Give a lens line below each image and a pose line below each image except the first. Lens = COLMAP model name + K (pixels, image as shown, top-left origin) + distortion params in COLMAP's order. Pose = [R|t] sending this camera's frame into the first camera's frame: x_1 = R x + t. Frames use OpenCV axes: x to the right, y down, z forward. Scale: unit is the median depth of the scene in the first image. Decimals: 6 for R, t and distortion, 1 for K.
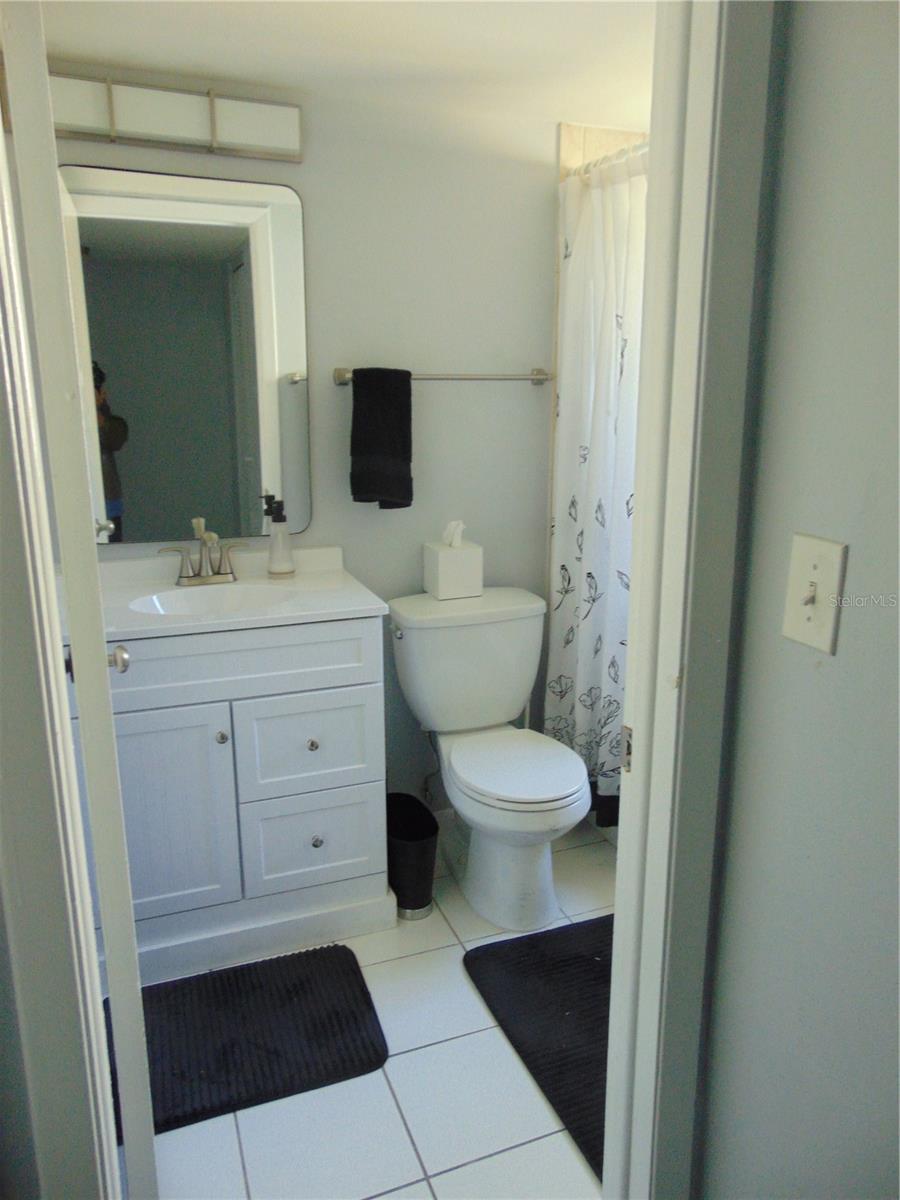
lens RADIAL K [[894.1, 0, 450.0], [0, 894.1, 600.0], [0, 0, 1]] dist [-0.018116, 0.038517]
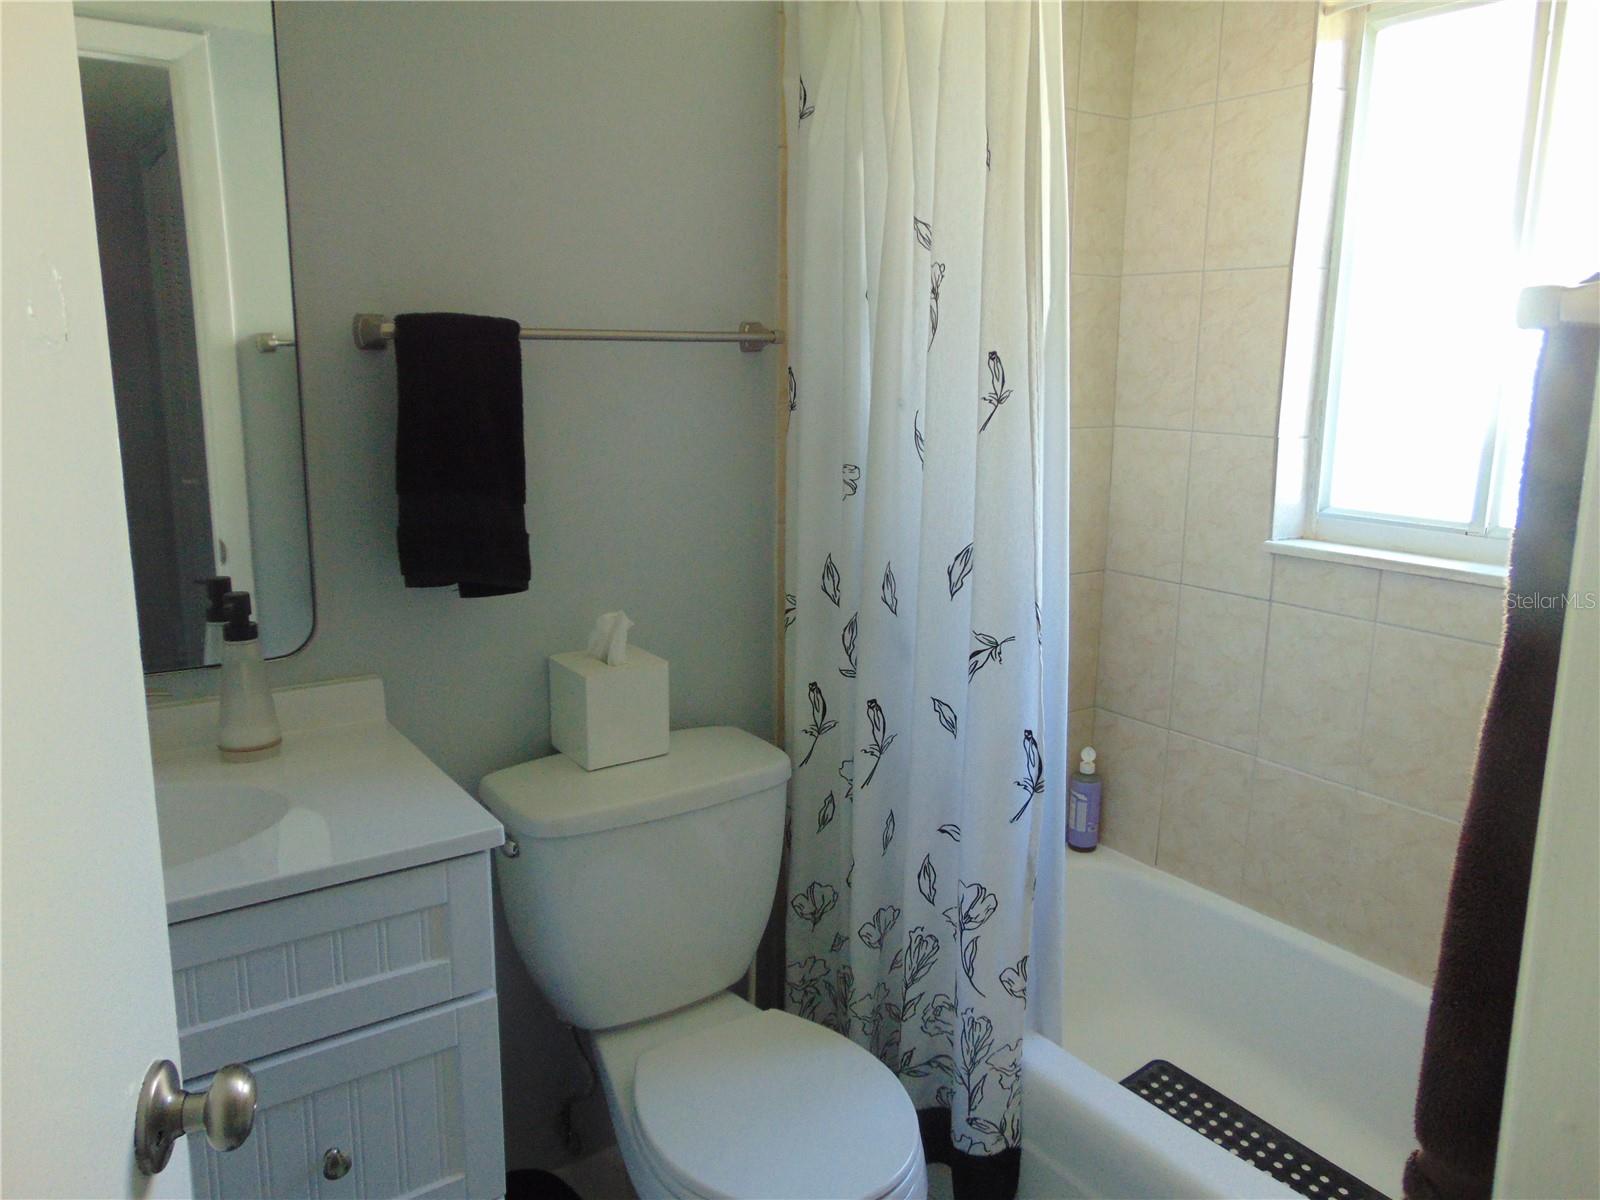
lens RADIAL K [[1192.2, 0, 794.4], [0, 1192.2, 587.6], [0, 0, 1]] dist [-0.018116, 0.038517]
pose [[0.971353, -0.039751, 0.234294, -0.052720], [0.051435, 0.997708, -0.043970, -0.067844], [-0.232009, 0.054761, 0.971171, 0.312731]]
